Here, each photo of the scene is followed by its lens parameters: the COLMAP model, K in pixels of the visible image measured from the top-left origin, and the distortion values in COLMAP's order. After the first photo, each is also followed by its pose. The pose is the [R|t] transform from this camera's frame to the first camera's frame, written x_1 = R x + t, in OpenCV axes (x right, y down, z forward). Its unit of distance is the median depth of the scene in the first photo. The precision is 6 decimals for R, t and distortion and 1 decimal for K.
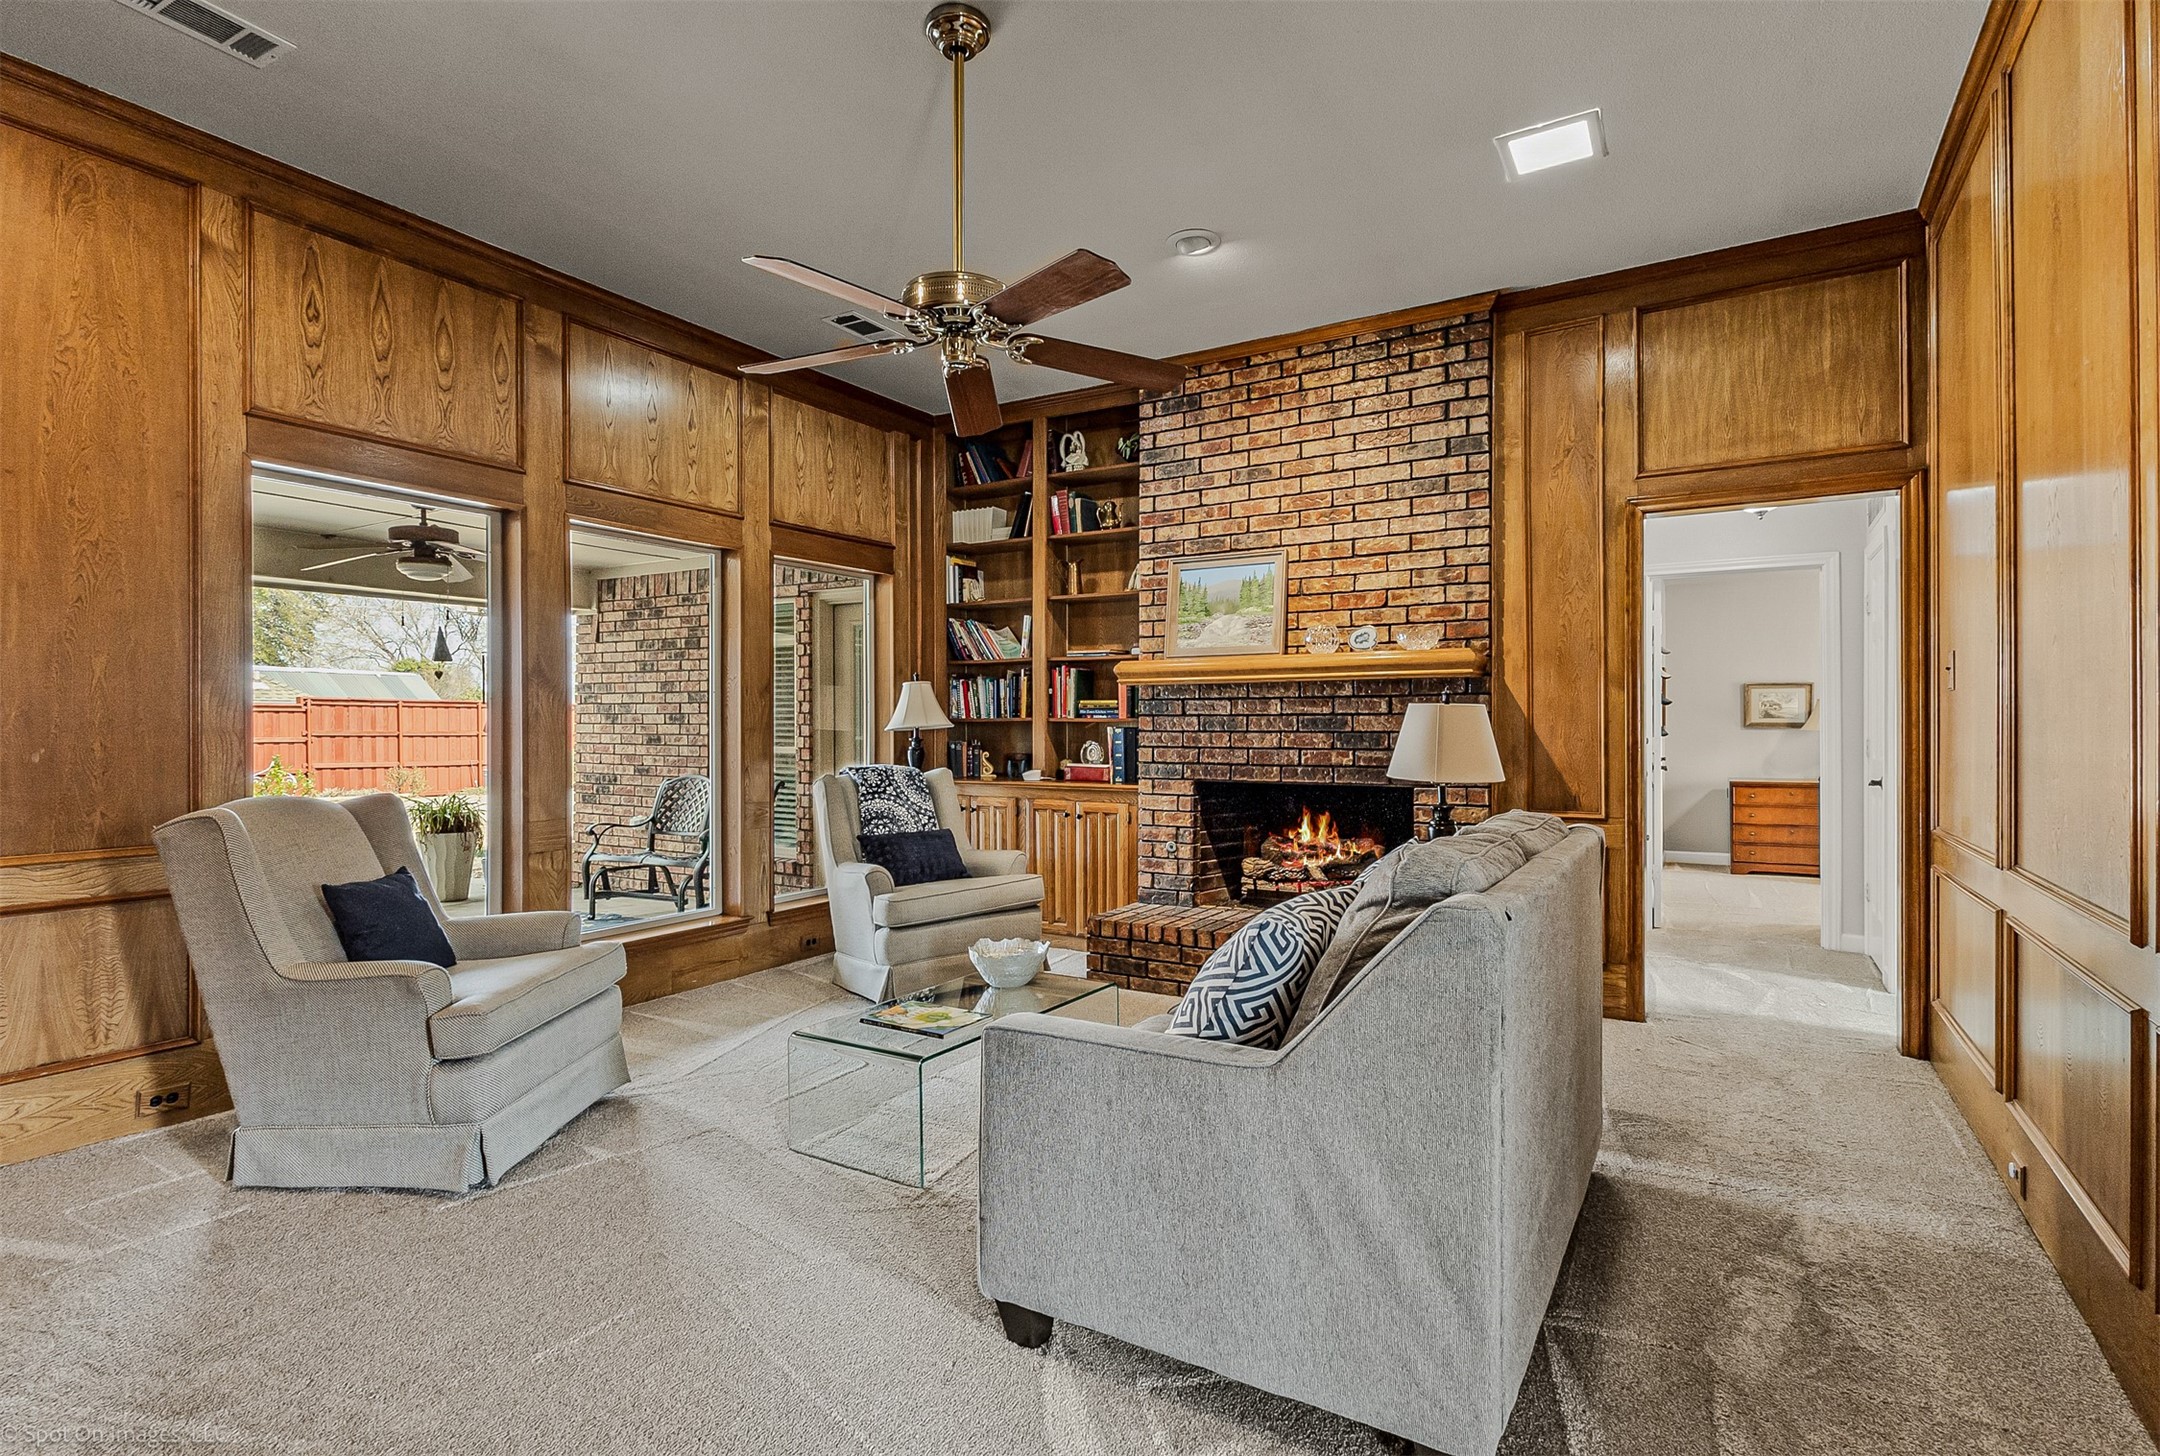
lens RADIAL K [[1048.5, 0, 1090.6], [0, 1048.5, 734.5], [0, 0, 1]] dist [0.007579, 0.000259]
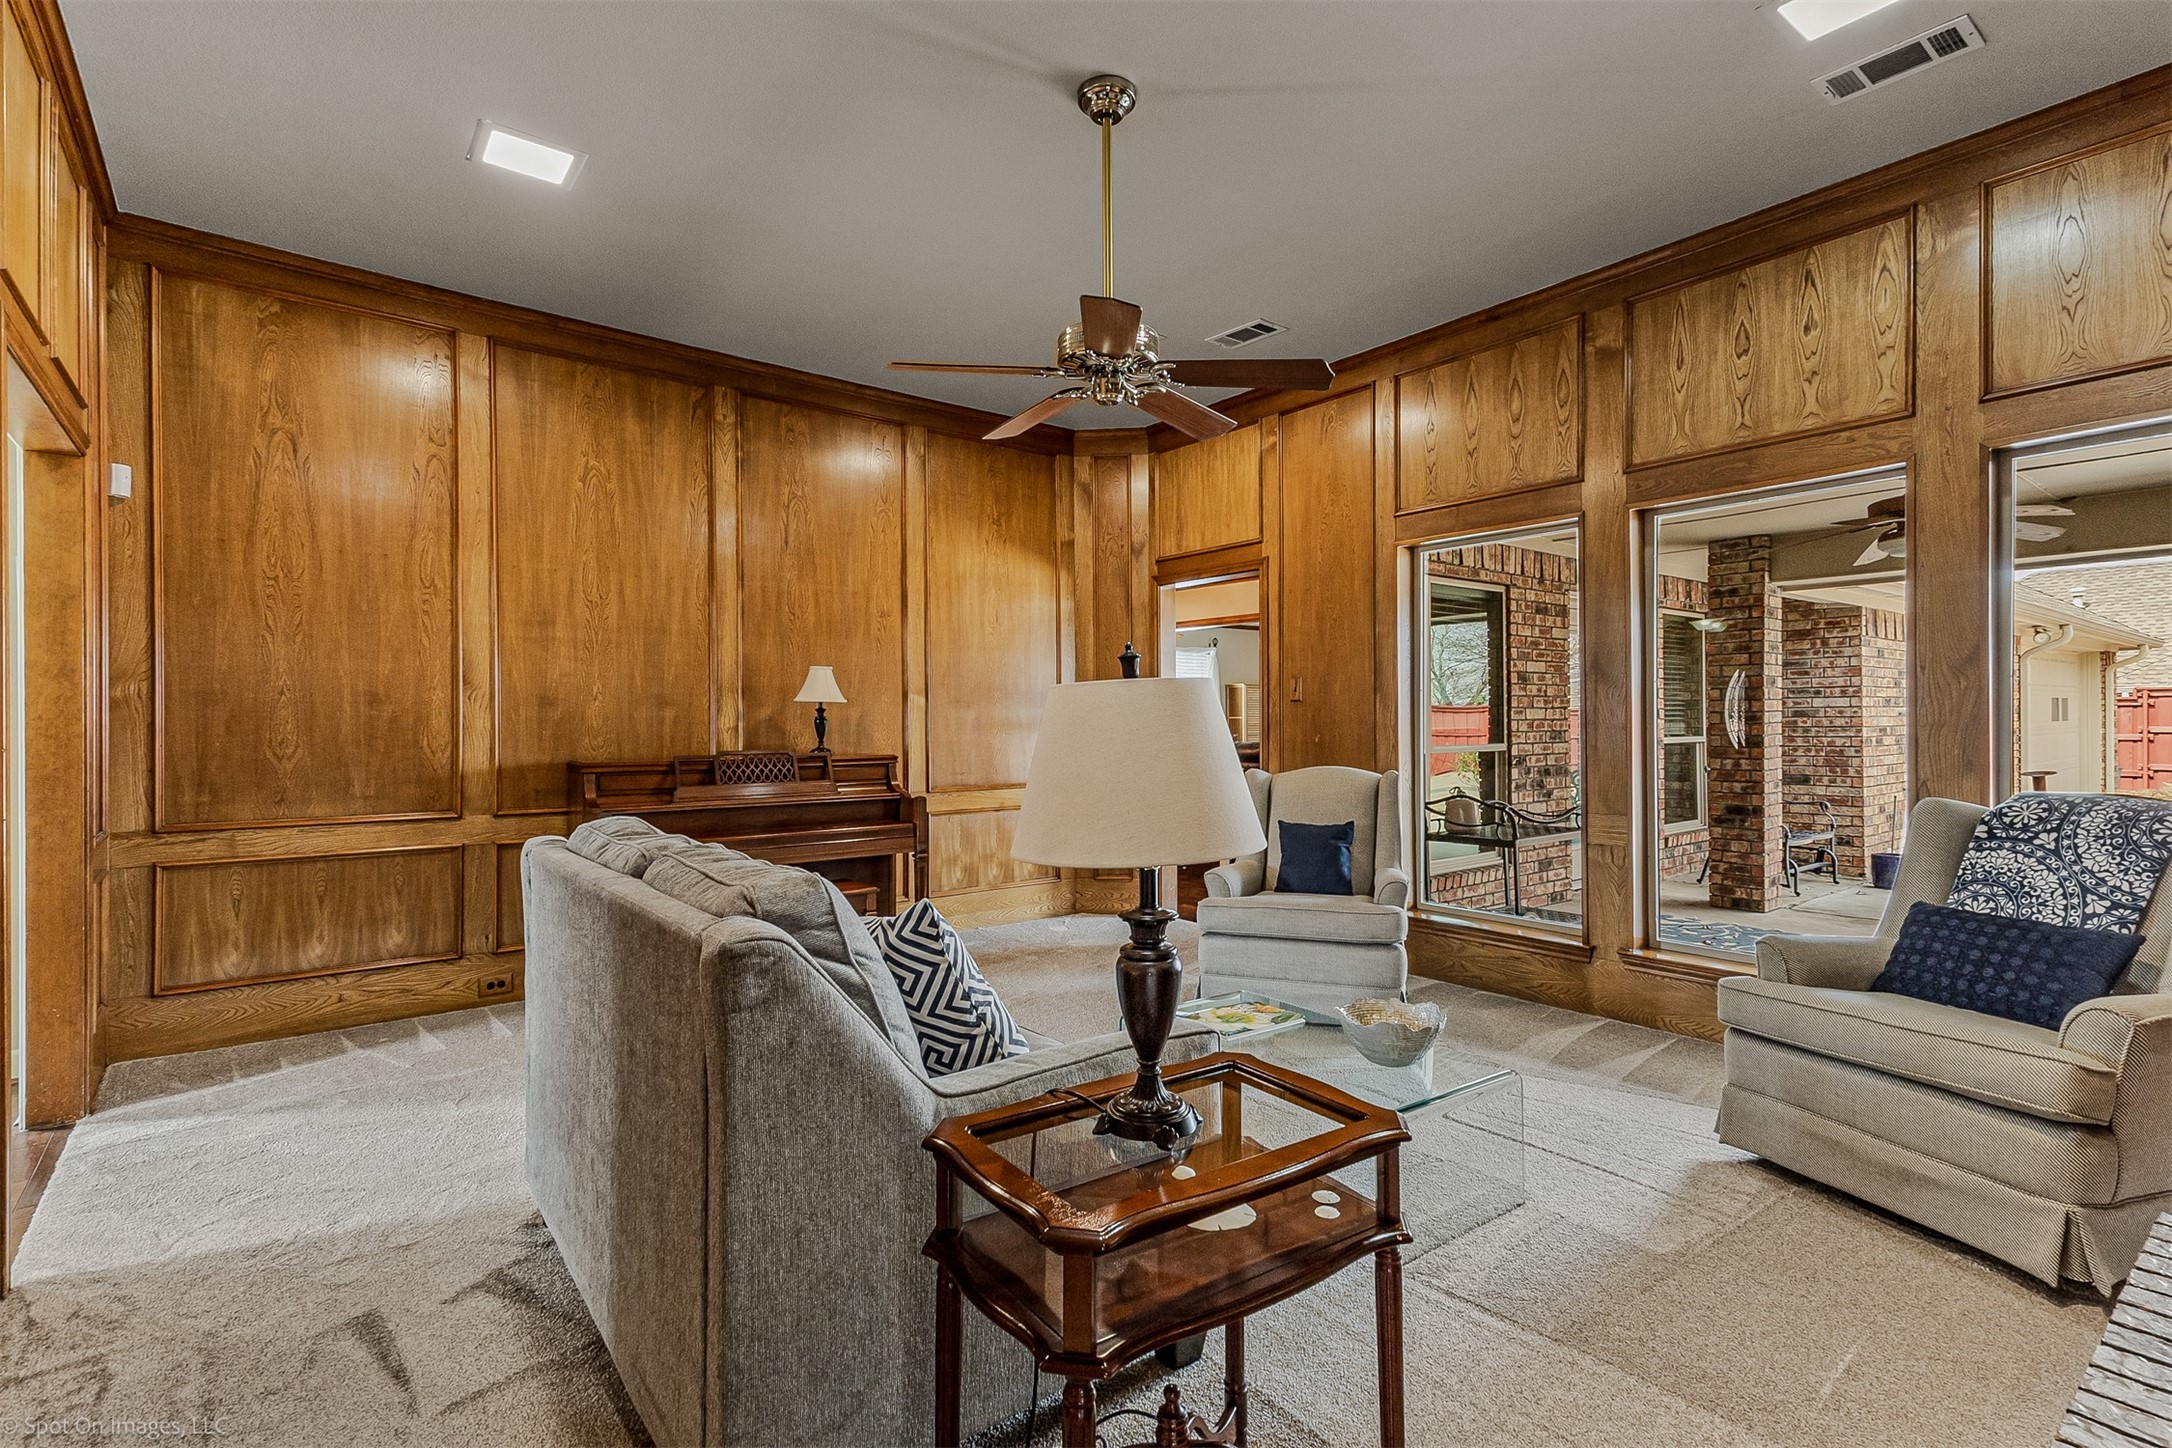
lens RADIAL K [[1019.9, 0, 1097.4], [0, 1019.9, 716.3], [0, 0, 1]] dist [0.015124, 0.000163]
pose [[-0.344590, 0.006699, -0.938729, 0.585529], [0.010368, 0.999941, 0.003330, -0.021180], [0.938696, -0.008586, -0.344639, 0.886628]]
